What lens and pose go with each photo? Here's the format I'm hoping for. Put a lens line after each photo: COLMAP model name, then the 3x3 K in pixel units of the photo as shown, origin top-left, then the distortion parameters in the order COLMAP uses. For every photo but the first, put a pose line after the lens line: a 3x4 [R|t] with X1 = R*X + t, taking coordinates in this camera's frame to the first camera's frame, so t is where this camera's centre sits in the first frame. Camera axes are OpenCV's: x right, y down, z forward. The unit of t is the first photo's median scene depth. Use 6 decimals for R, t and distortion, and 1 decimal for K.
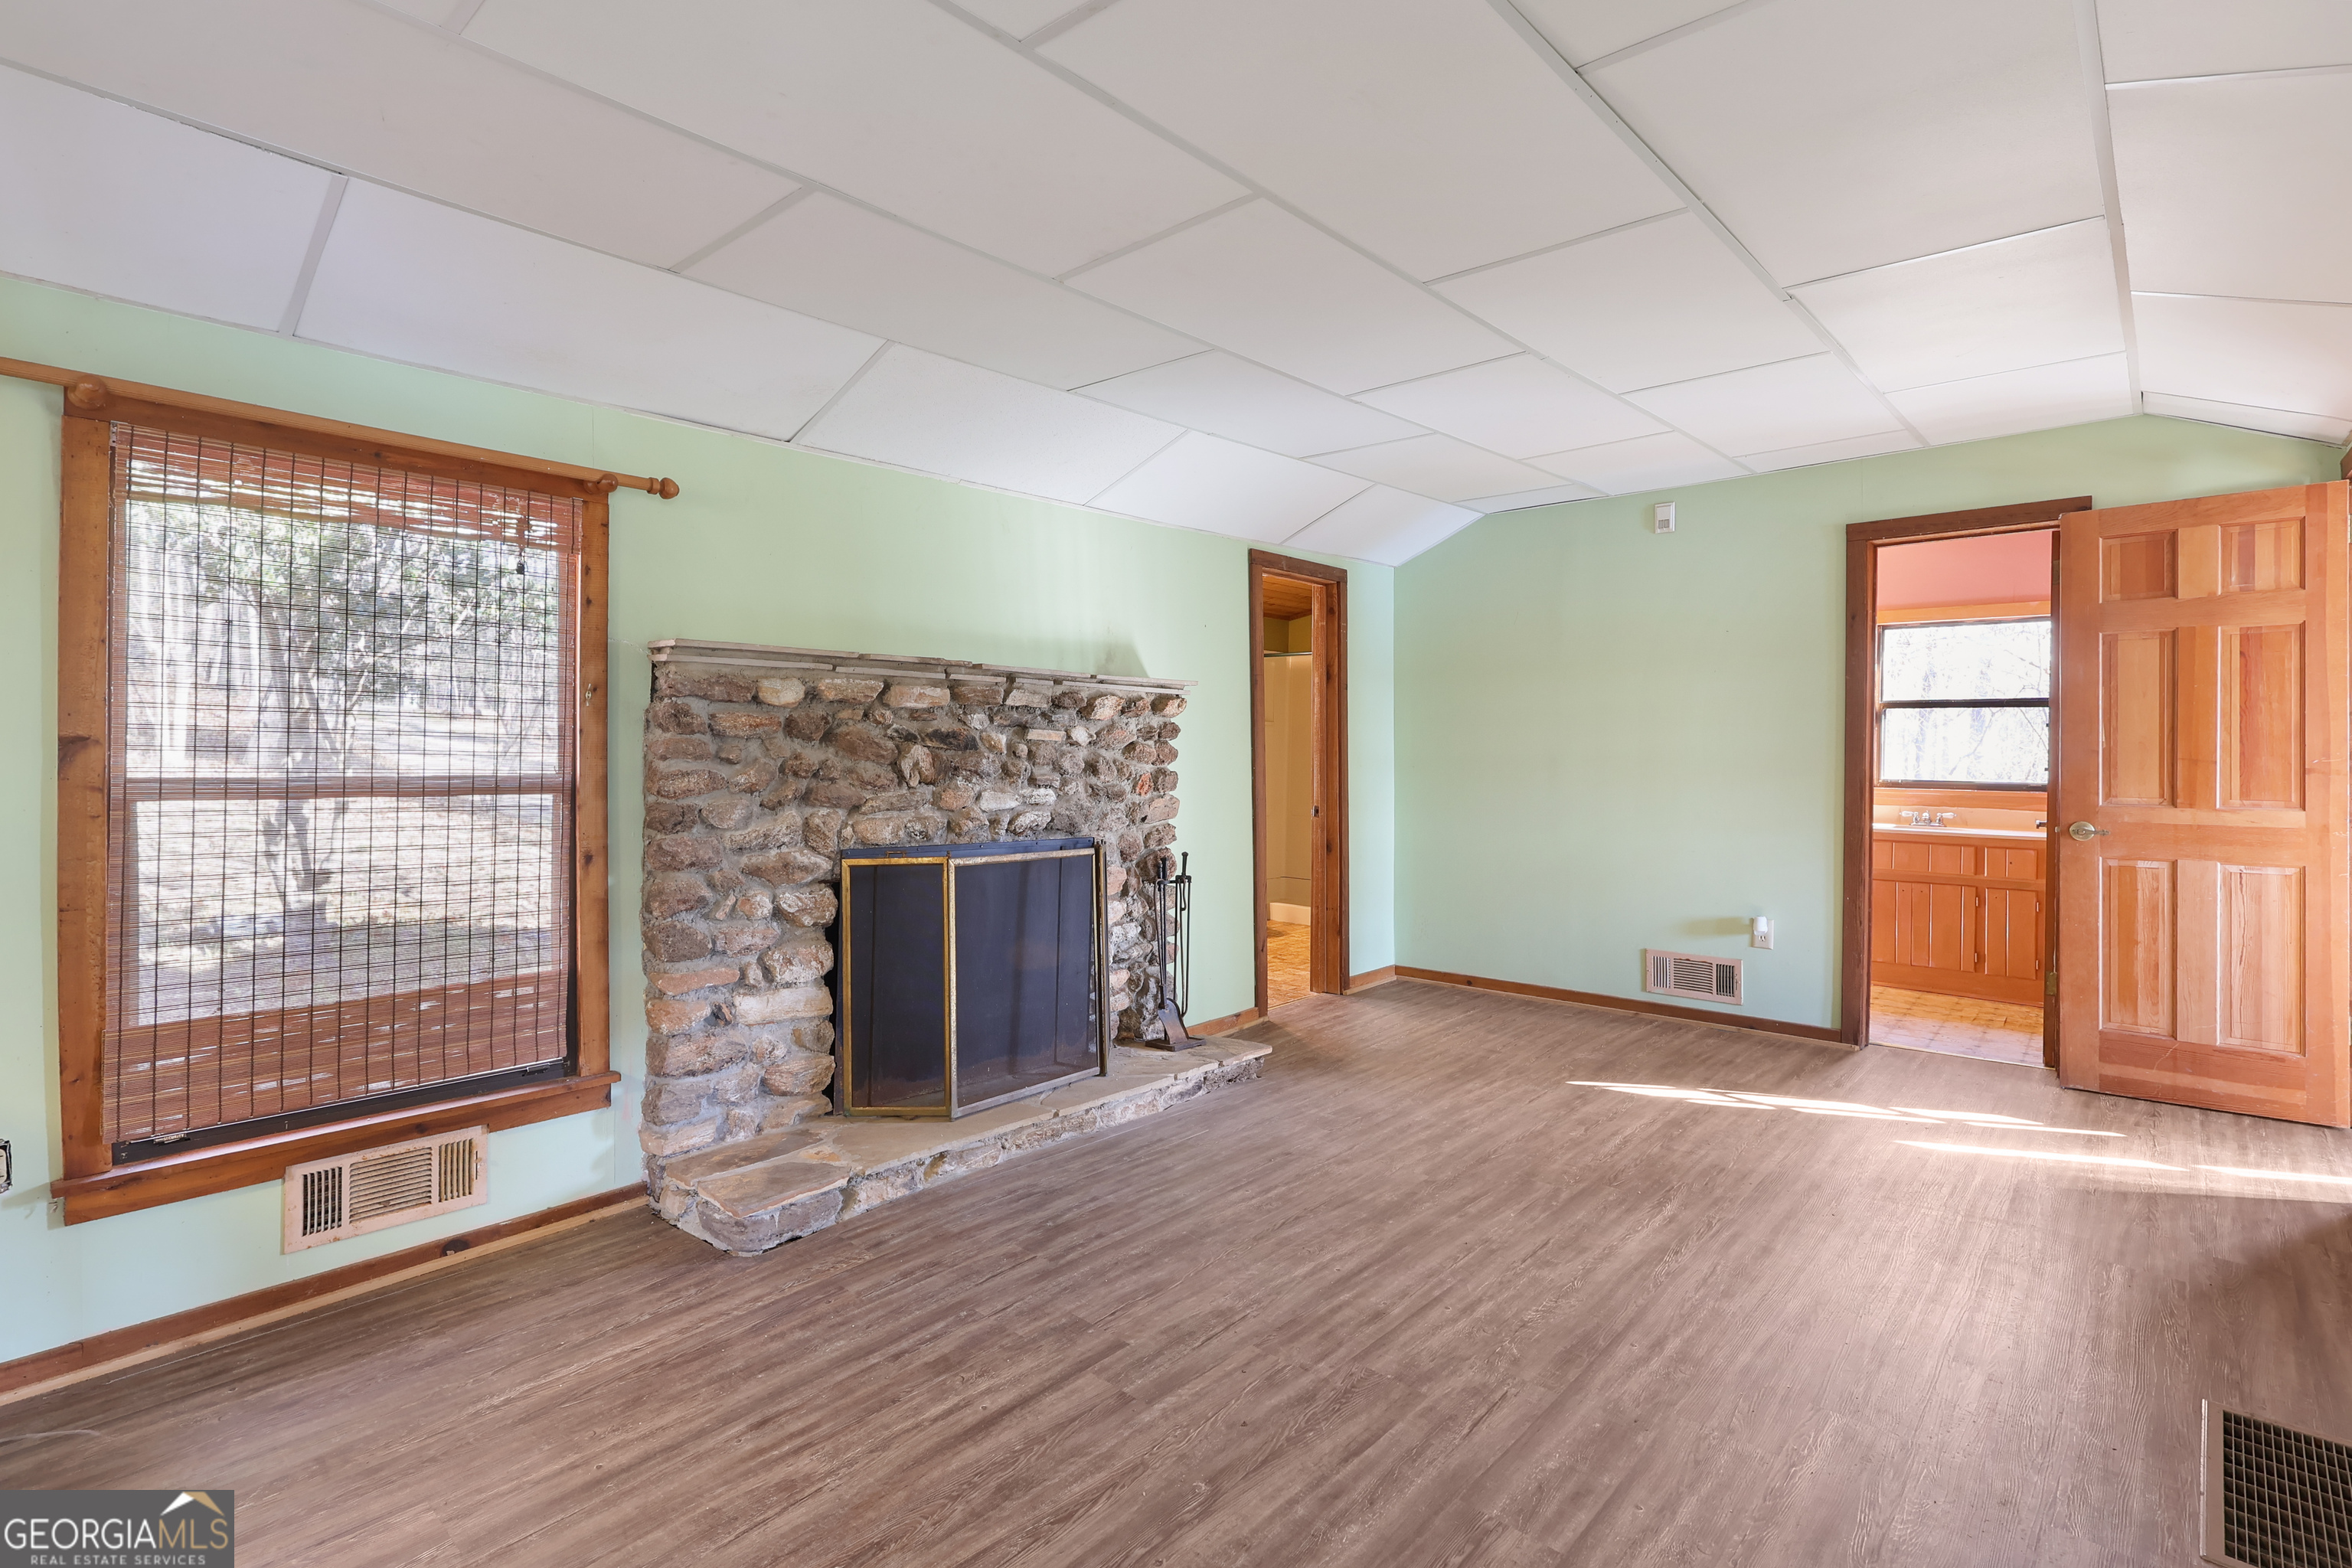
lens RADIAL K [[1154.6, 0, 1176.7], [0, 1154.6, 761.9], [0, 0, 1]] dist [-0.000669, 0.000273]
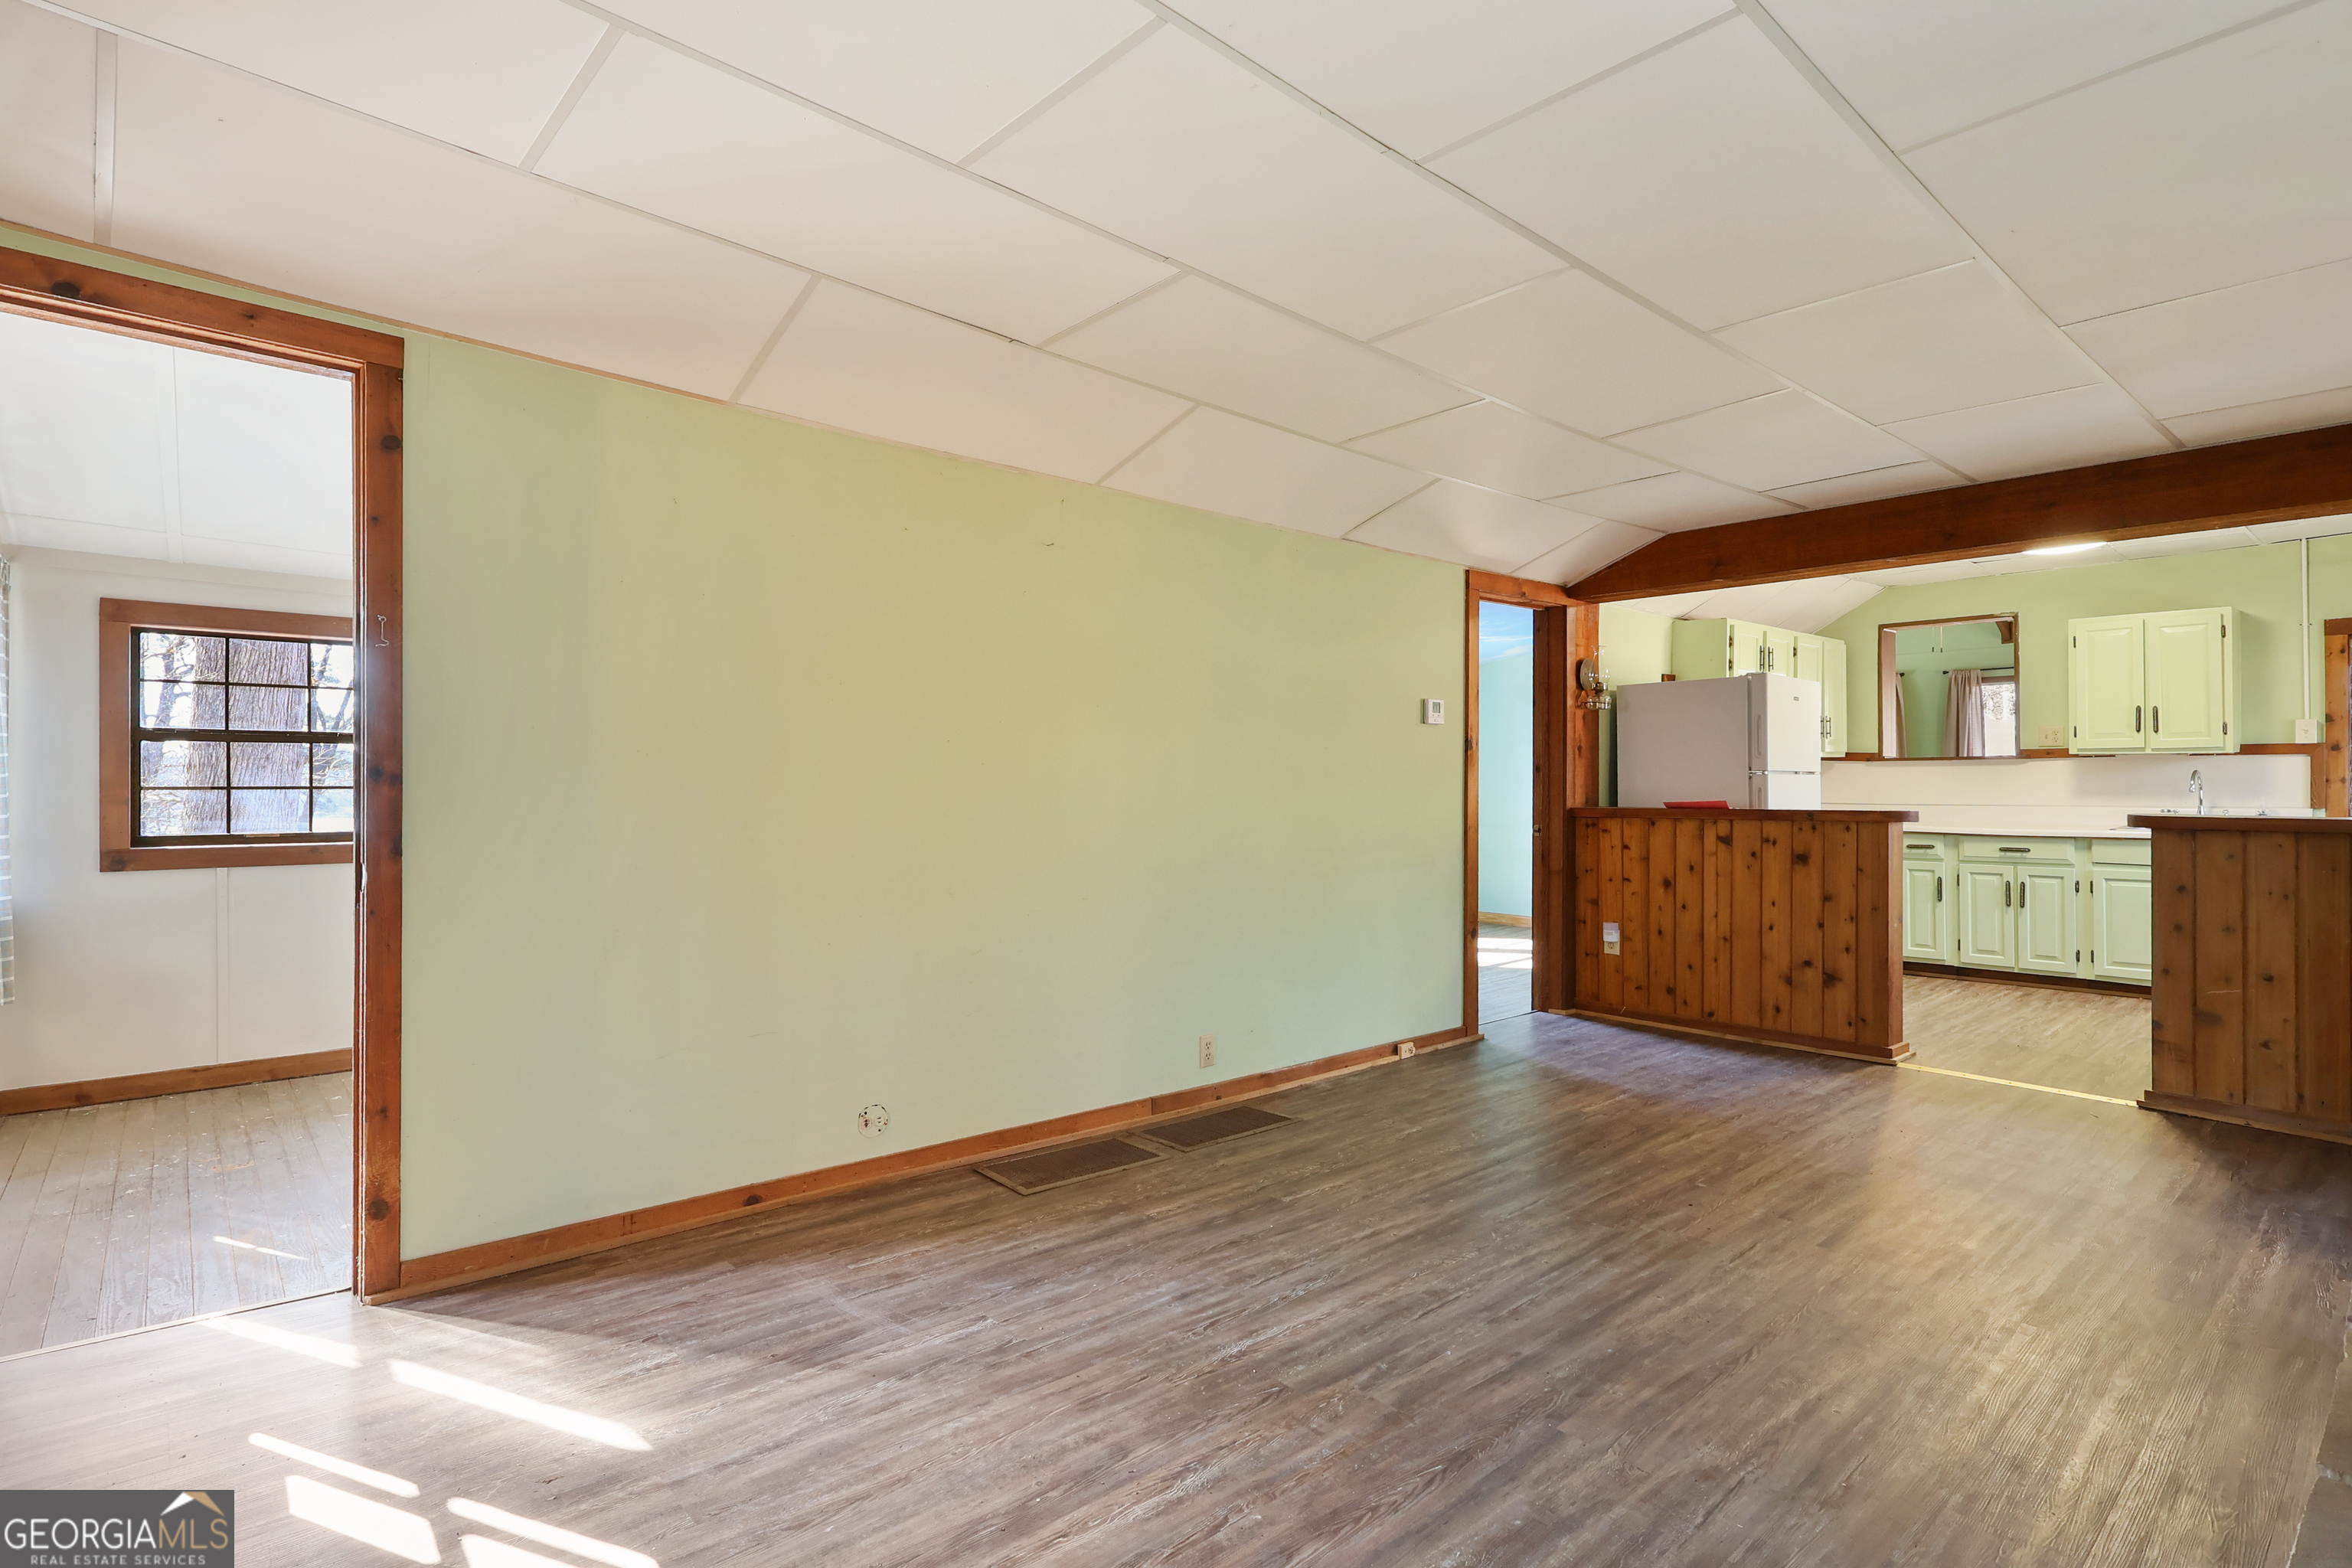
lens RADIAL K [[1154.6, 0, 1174.6], [0, 1154.6, 775.7], [0, 0, 1]] dist [-0.000669, 0.000273]
pose [[-0.992409, -0.009048, 0.122648, 0.390088], [-0.007433, 0.999880, 0.013617, -0.005498], [-0.122756, 0.012602, -0.992357, 1.827148]]
